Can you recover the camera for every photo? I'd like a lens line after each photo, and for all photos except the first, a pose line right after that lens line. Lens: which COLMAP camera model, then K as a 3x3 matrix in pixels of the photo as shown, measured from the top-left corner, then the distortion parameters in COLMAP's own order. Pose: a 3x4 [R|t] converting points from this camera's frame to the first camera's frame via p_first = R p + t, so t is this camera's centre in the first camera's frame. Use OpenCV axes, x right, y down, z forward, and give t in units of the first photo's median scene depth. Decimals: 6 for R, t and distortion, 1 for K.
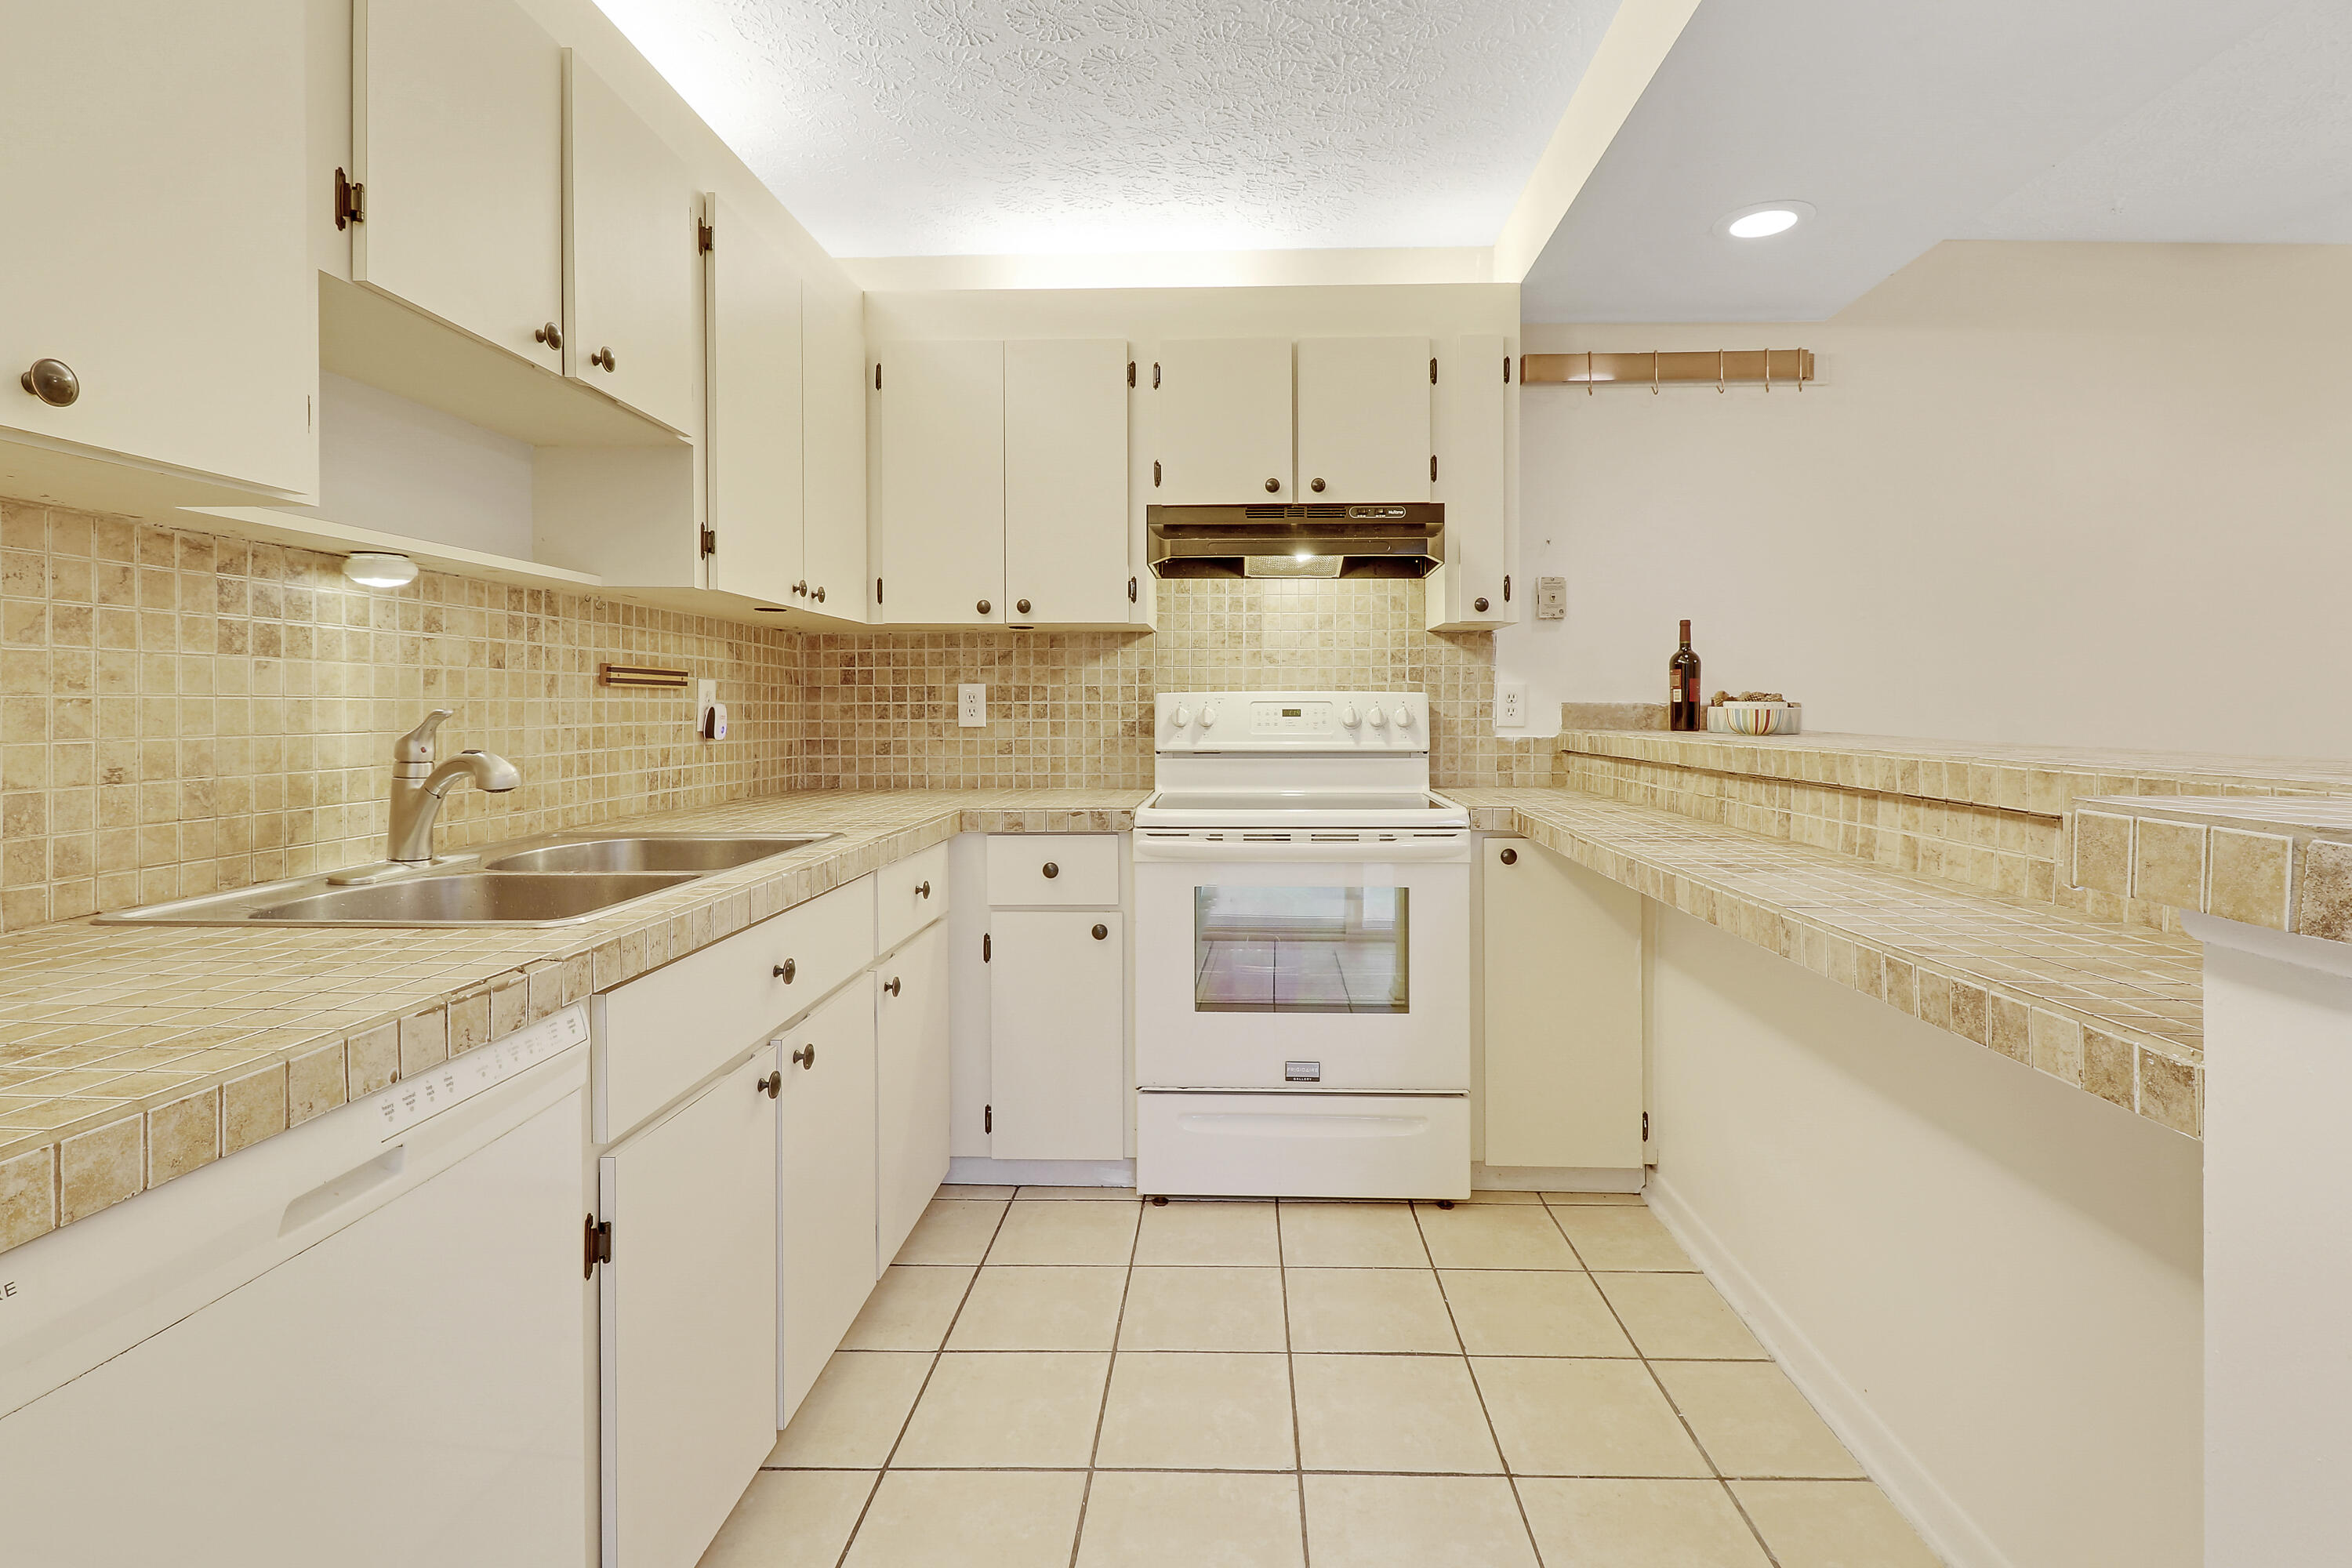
lens RADIAL K [[1124.6, 0, 1248.0], [0, 1124.6, 735.9], [0, 0, 1]] dist [0.011440, -0.016220]
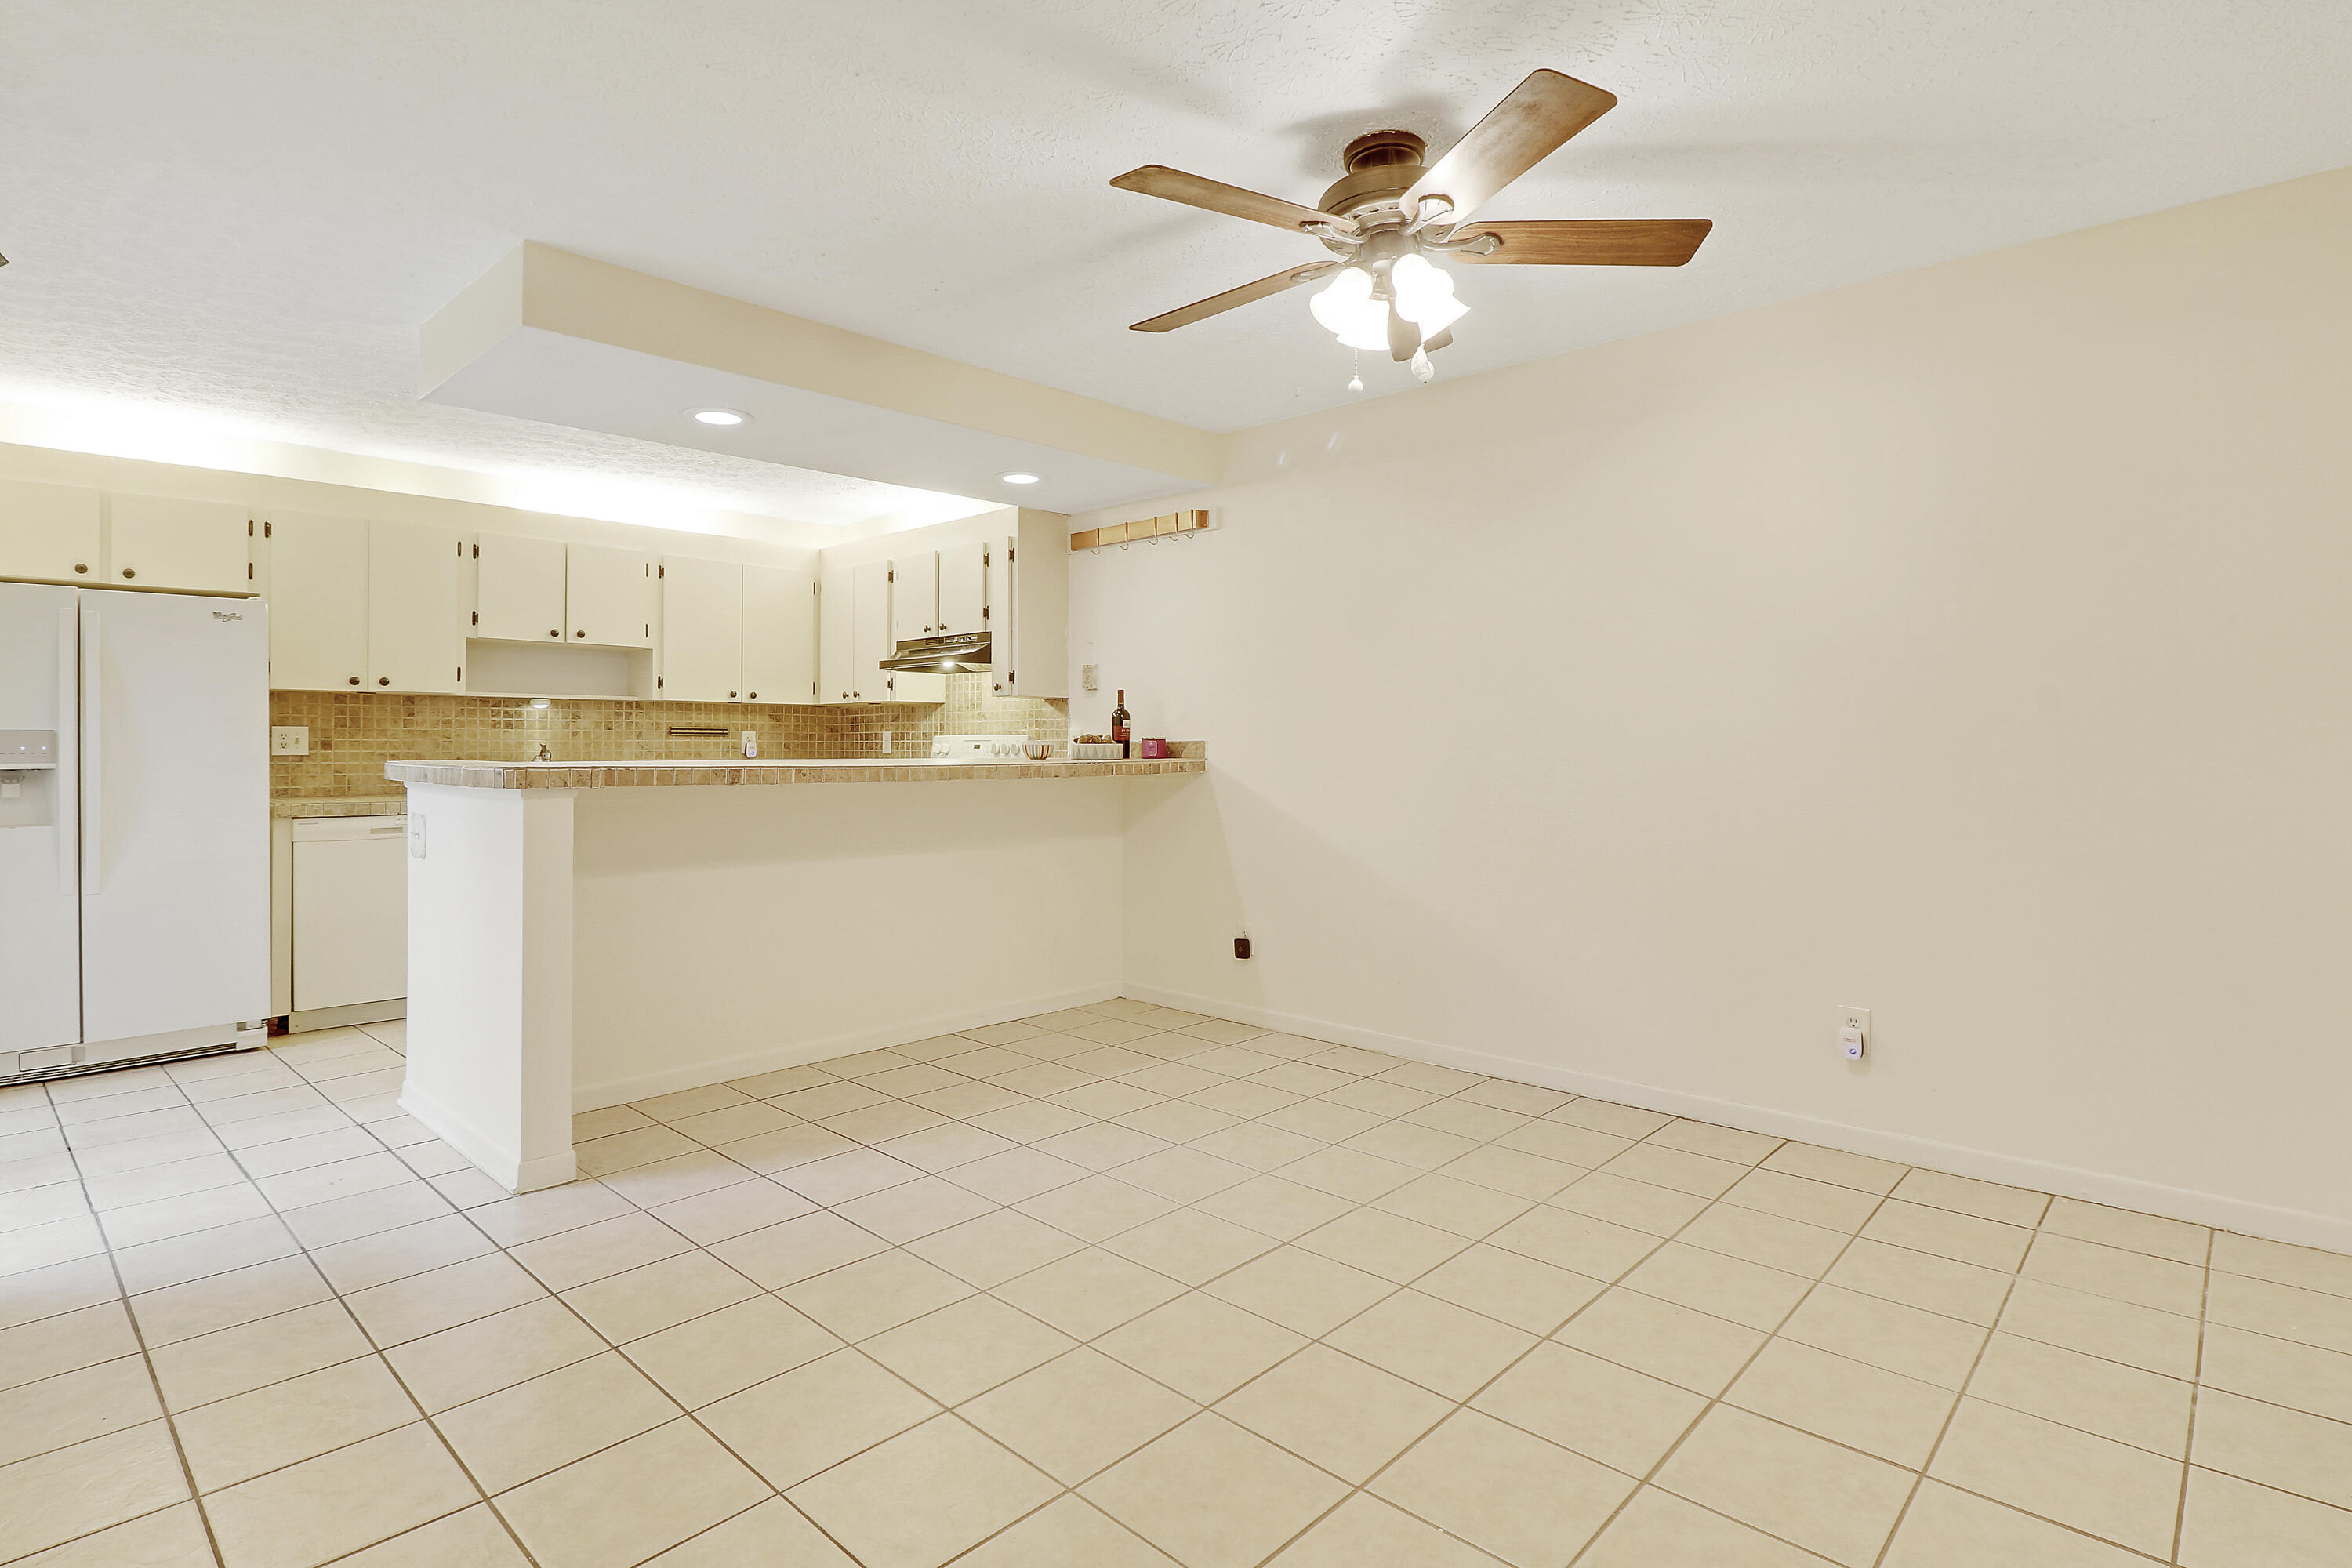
lens RADIAL K [[1176.0, 0, 1164.1], [0, 1176.0, 726.9], [0, 0, 1]] dist [0.022954, -0.013798]
pose [[0.705100, -0.006895, -0.709074, 2.204744], [-0.022045, 0.999256, -0.031638, -0.002183], [0.708765, 0.037940, 0.704424, -0.126338]]
